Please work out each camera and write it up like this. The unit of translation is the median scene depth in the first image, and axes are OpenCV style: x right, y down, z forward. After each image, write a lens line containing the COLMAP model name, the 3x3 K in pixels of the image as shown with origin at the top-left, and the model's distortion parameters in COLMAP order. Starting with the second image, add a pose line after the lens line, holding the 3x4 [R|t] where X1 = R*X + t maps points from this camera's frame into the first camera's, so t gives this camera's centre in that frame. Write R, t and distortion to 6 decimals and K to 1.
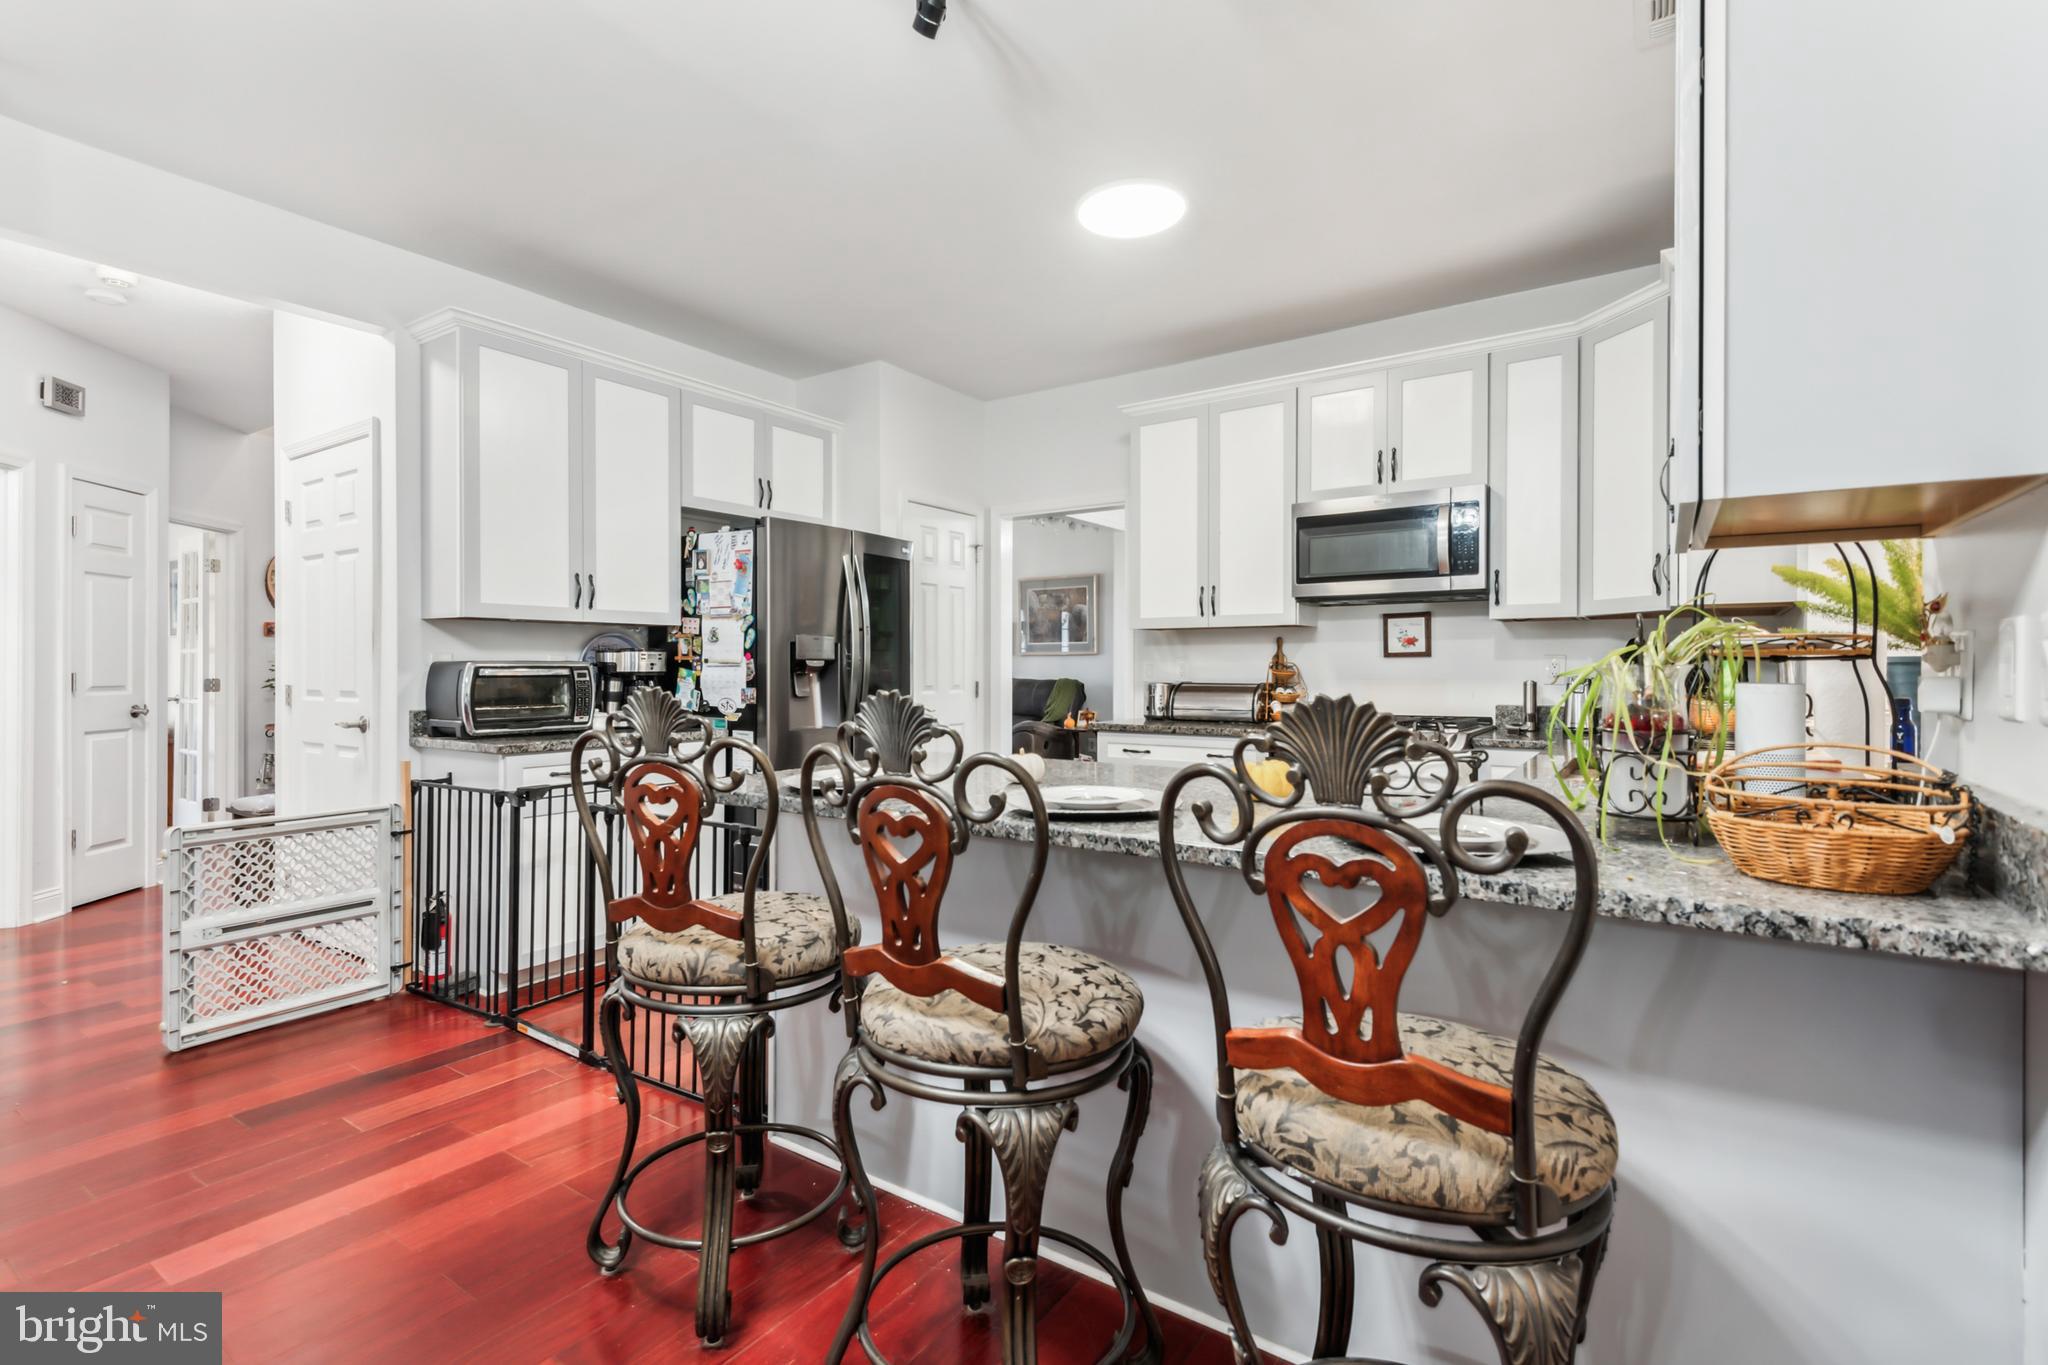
lens RADIAL K [[943.1, 0, 1012.8], [0, 943.1, 671.2], [0, 0, 1]] dist [0.030035, -0.014686]
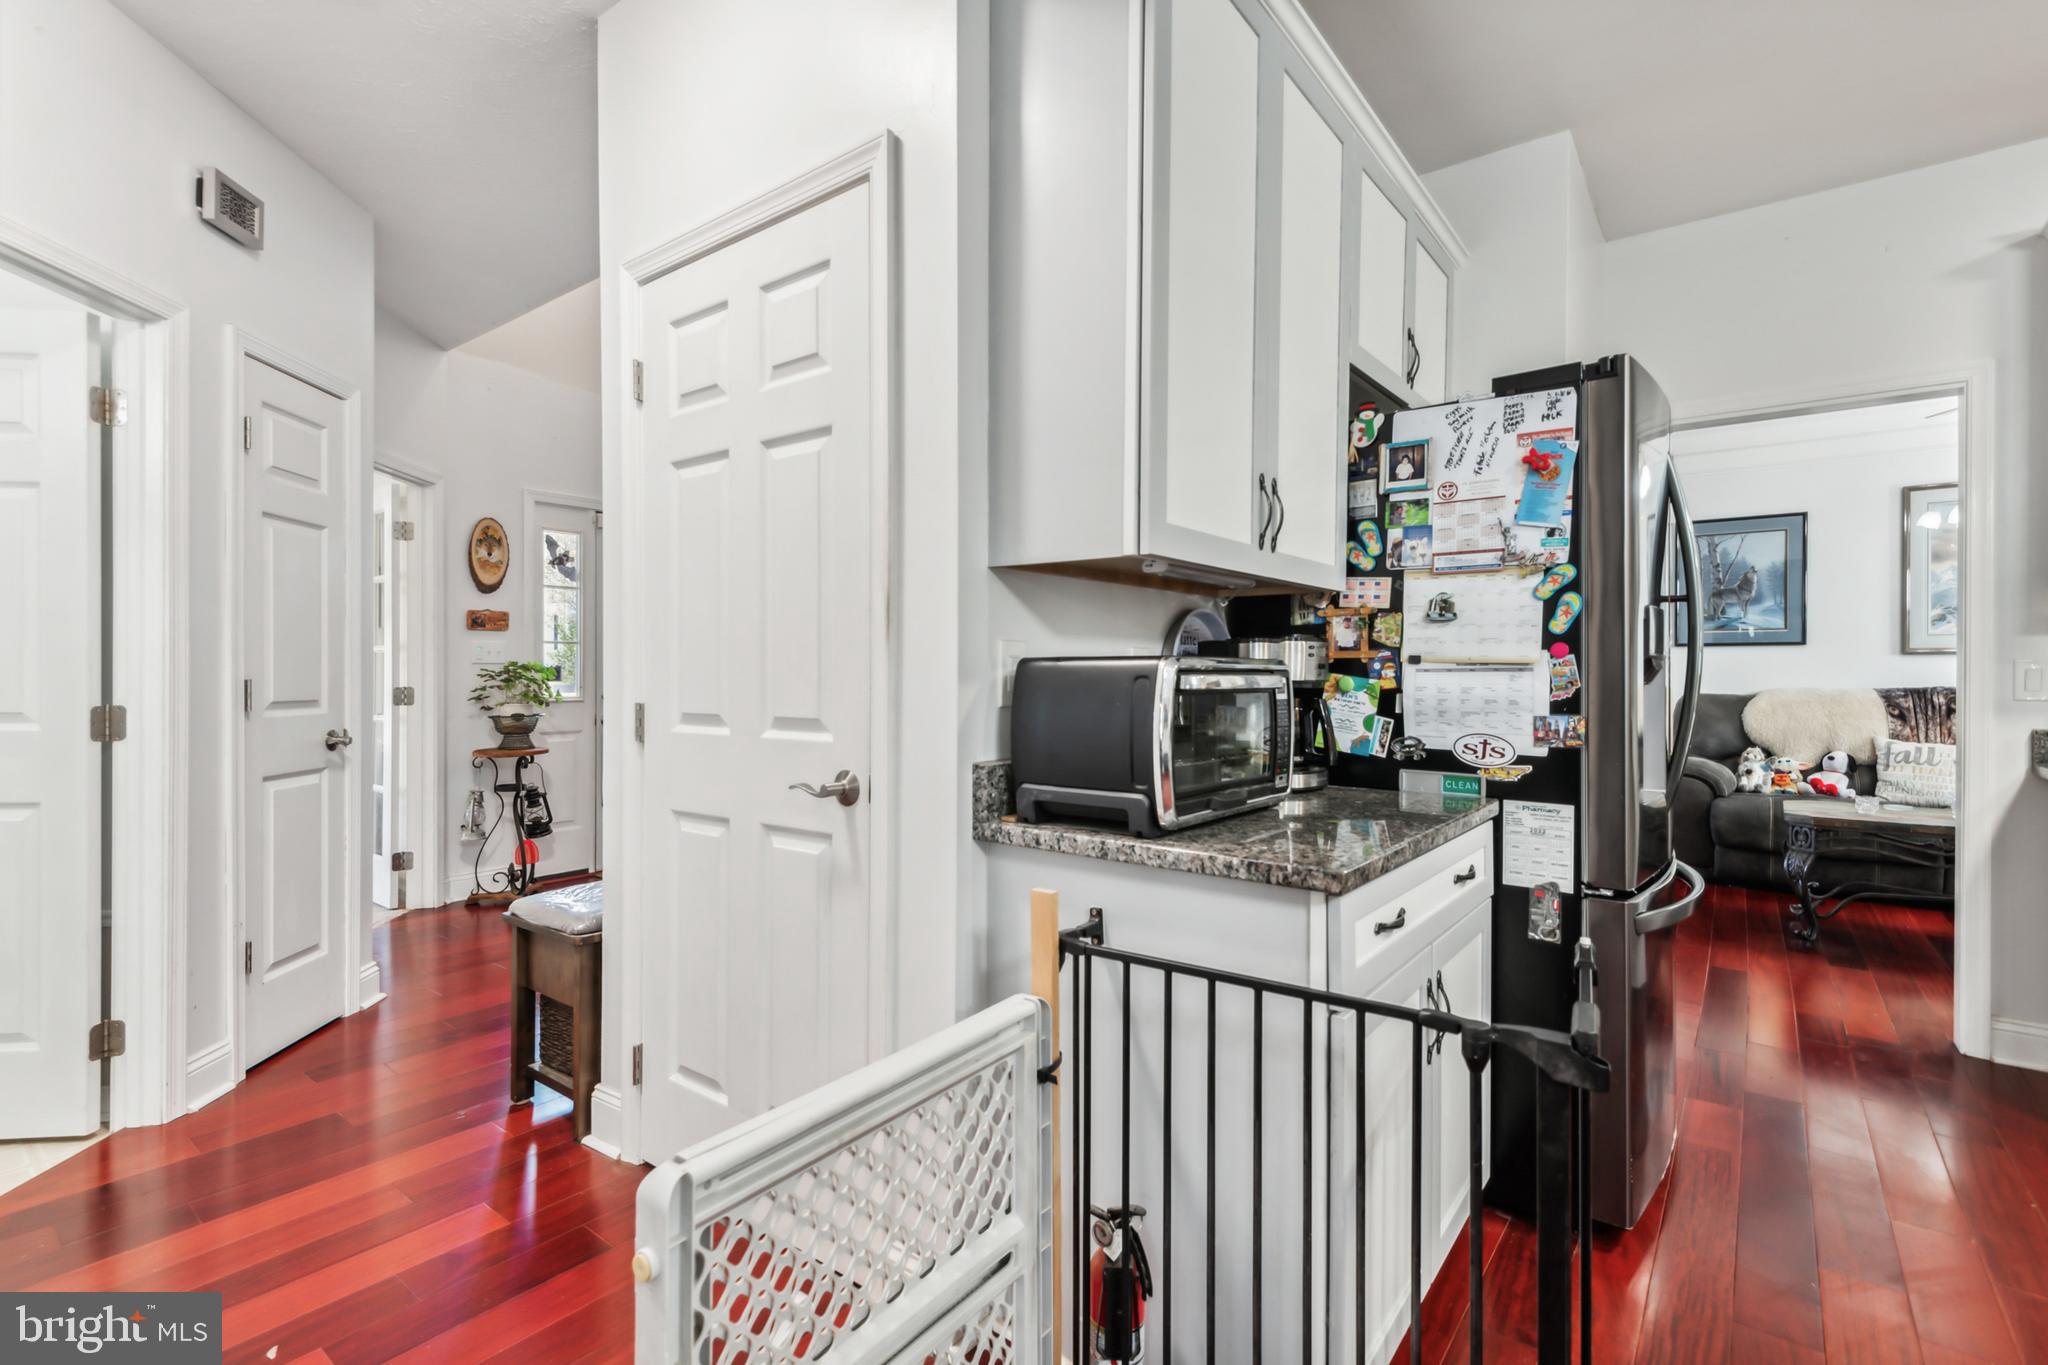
lens RADIAL K [[943.1, 0, 1004.9], [0, 943.1, 683.2], [0, 0, 1]] dist [0.030035, -0.014686]
pose [[0.997816, 0.002818, -0.065990, -0.497057], [-0.002472, 0.999983, 0.005325, -0.000276], [0.066004, -0.005150, 0.997806, 0.460818]]
